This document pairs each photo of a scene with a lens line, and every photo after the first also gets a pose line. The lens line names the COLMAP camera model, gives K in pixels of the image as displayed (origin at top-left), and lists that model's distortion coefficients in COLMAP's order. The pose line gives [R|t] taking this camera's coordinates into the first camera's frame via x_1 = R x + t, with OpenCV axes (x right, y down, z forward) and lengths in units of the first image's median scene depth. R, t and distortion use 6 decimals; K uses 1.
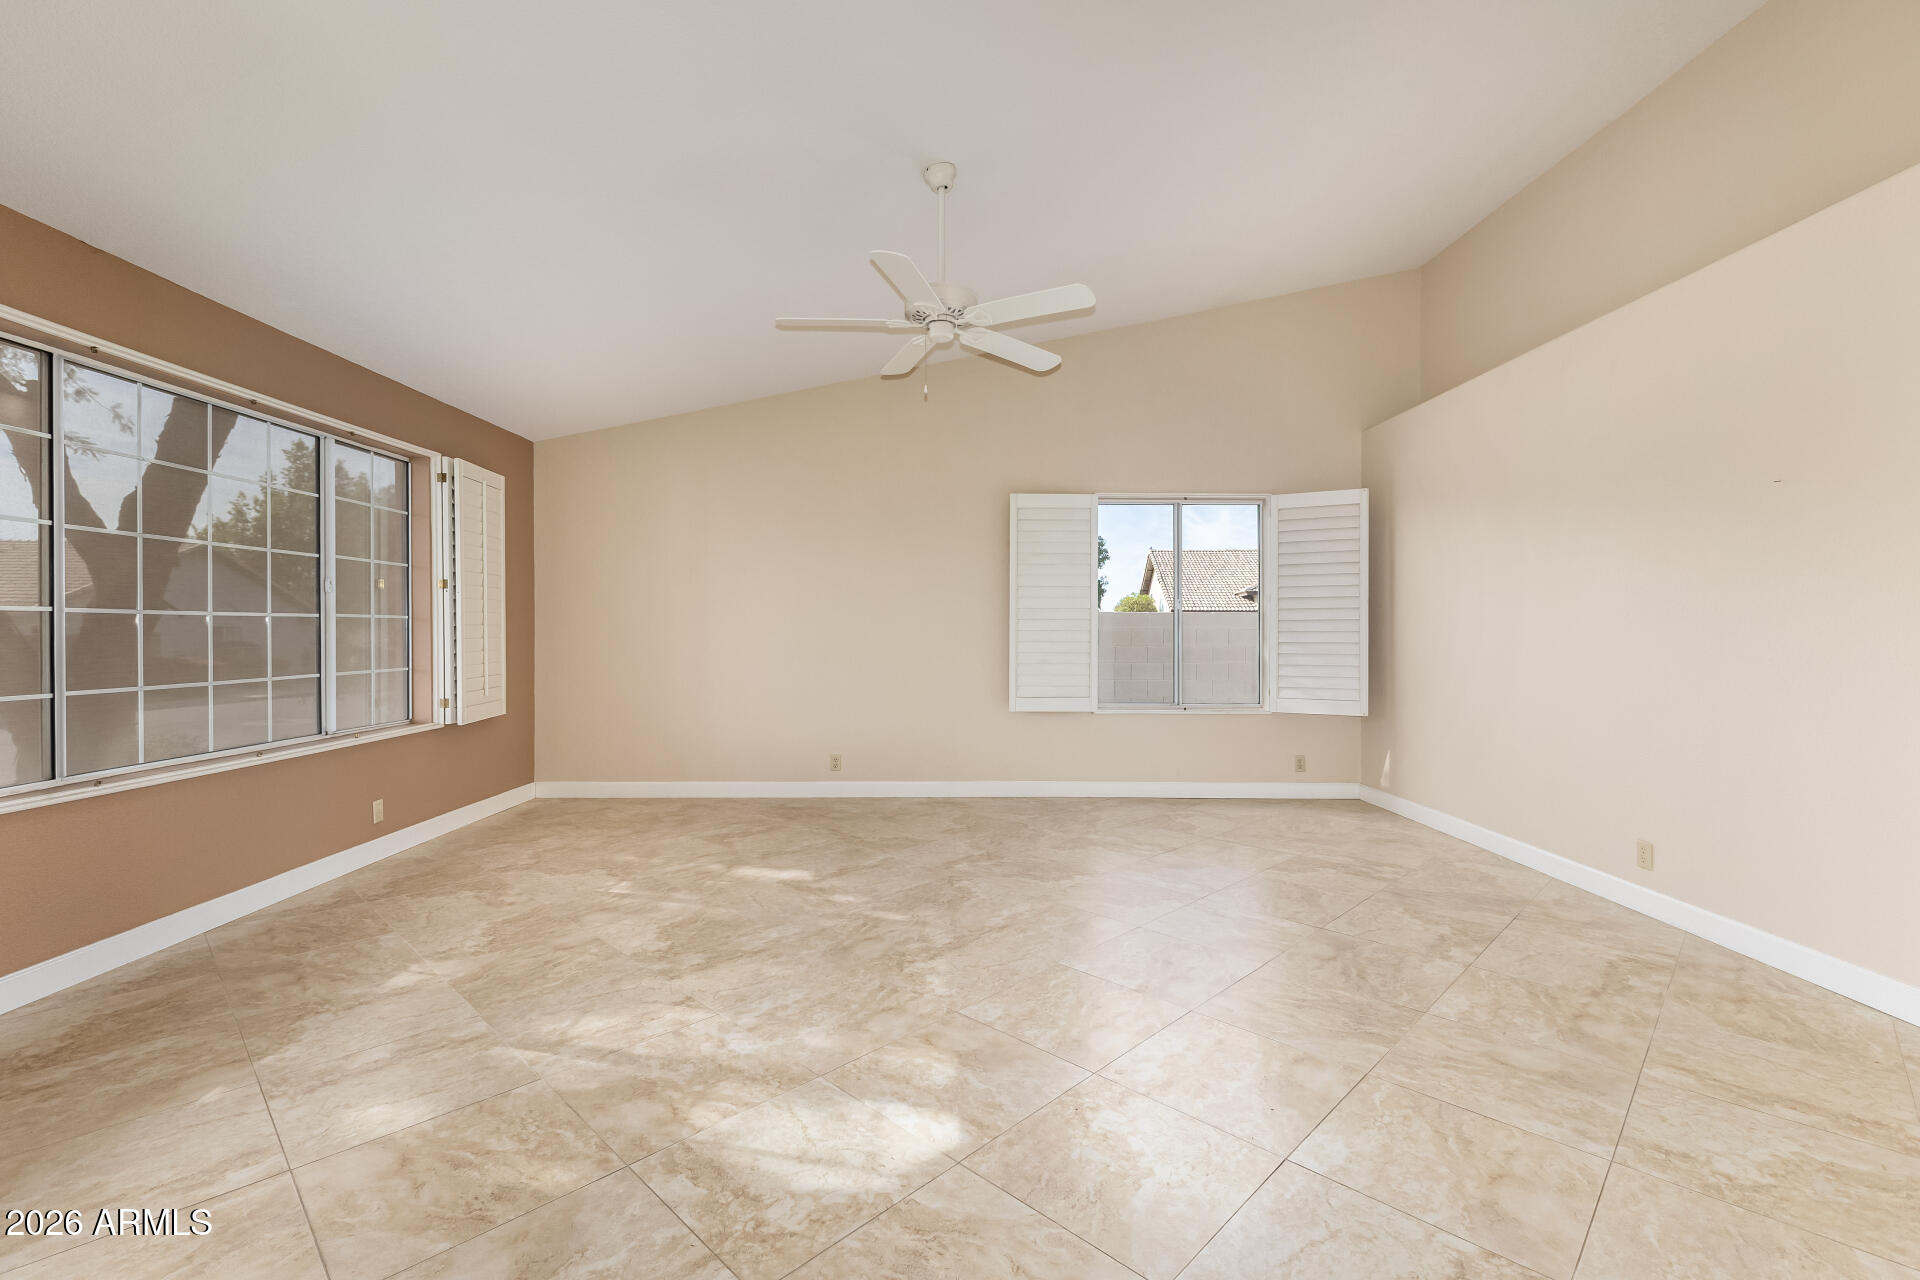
lens RADIAL K [[835.9, 0, 952.6], [0, 835.9, 647.1], [0, 0, 1]] dist [0.009006, -0.001570]
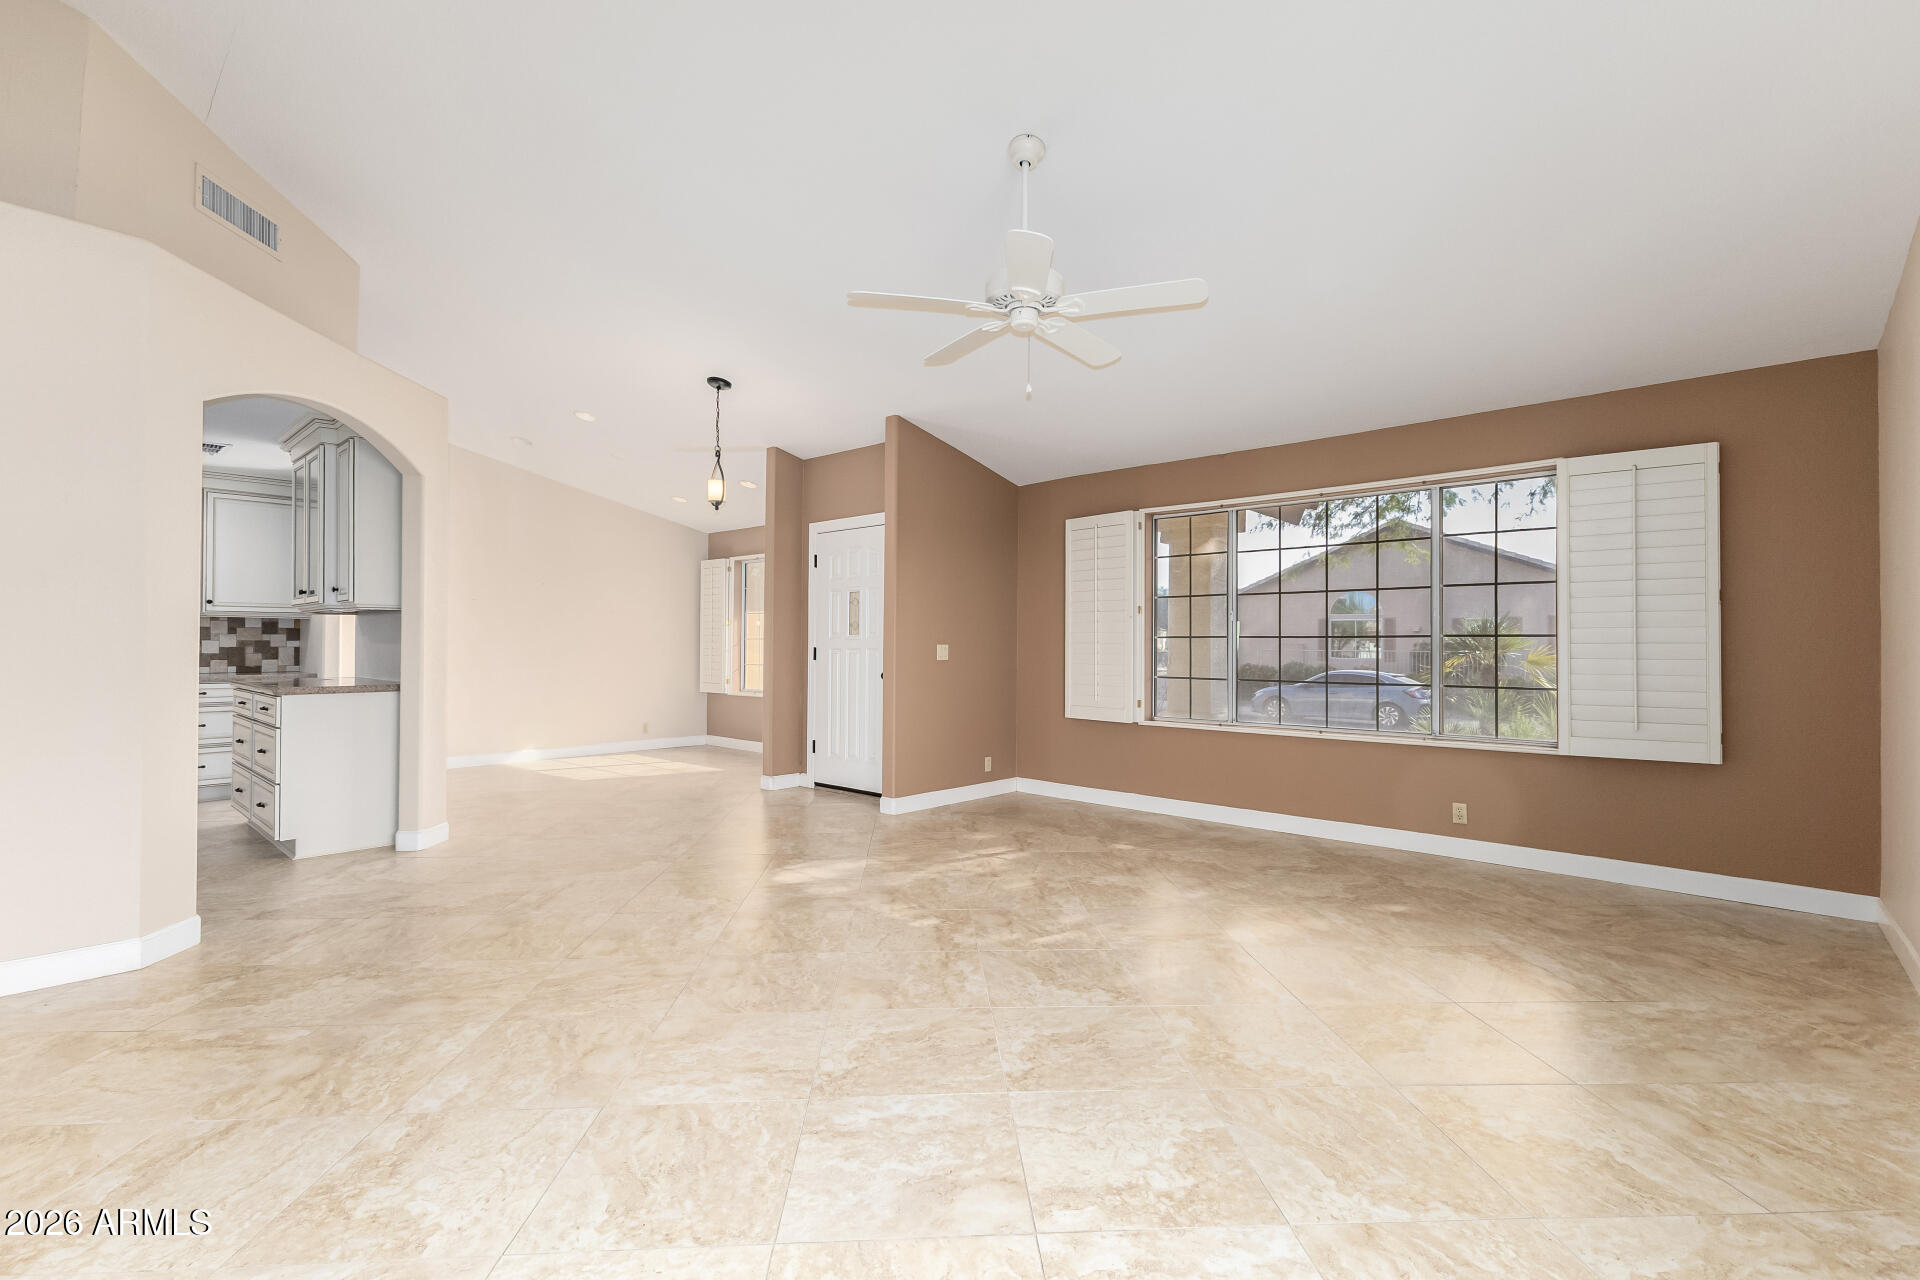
lens RADIAL K [[835.9, 0, 945.3], [0, 835.9, 635.4], [0, 0, 1]] dist [0.009006, -0.001570]
pose [[-0.684555, -0.018346, -0.728730, 0.787707], [-0.022025, 0.999747, -0.004479, -0.021544], [0.728628, 0.012984, -0.684786, 1.741332]]
